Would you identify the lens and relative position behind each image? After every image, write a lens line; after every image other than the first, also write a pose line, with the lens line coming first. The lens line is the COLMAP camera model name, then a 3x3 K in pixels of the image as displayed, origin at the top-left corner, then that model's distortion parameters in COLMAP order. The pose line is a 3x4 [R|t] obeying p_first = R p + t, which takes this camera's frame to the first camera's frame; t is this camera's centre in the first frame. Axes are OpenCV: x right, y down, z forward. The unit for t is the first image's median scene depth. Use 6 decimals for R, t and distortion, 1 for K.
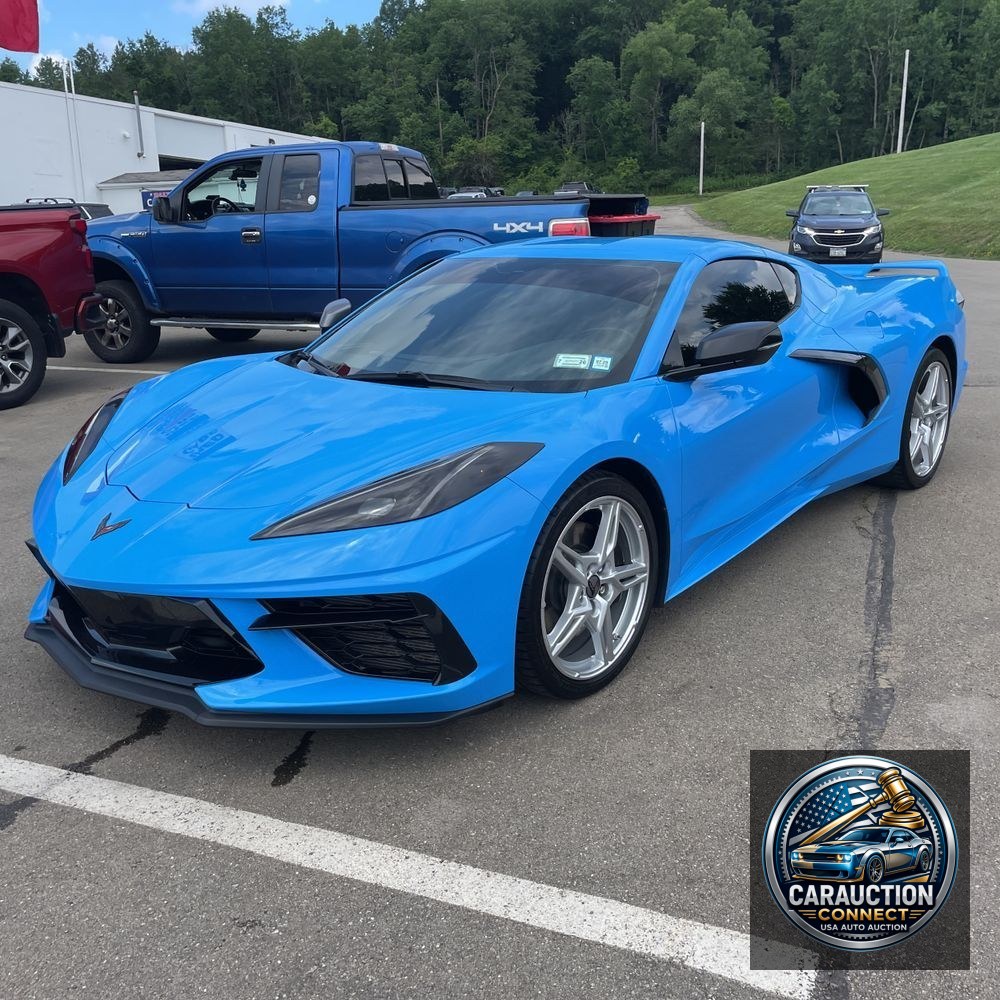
lens RADIAL K [[970.6, 0, 499.3], [0, 970.6, 512.6], [0, 0, 1]] dist [0.085550, -0.115876]
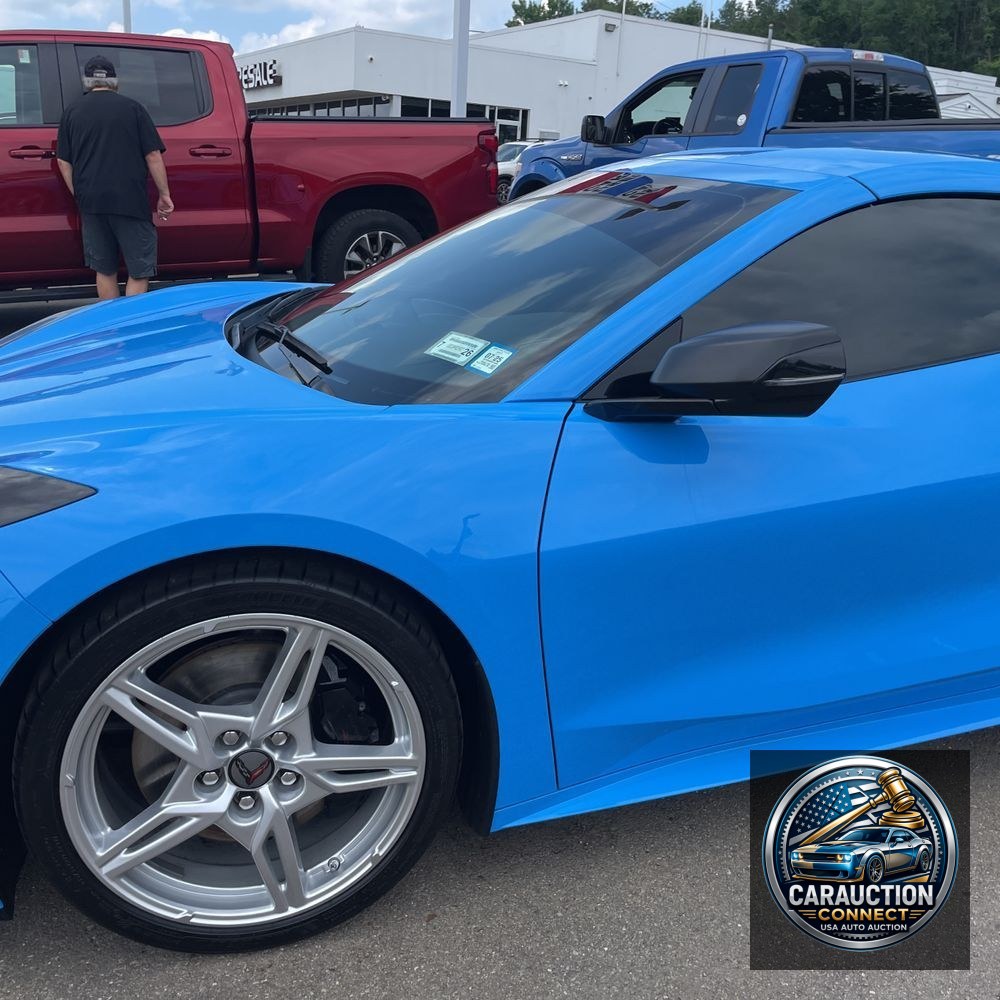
lens RADIAL K [[970.6, 0, 499.3], [0, 970.6, 512.6], [0, 0, 1]] dist [0.085550, -0.115876]
pose [[0.822476, 0.231888, -0.519385, 0.058580], [-0.205086, 0.972603, 0.109469, -0.019002], [0.530540, 0.016483, 0.847499, 0.079438]]
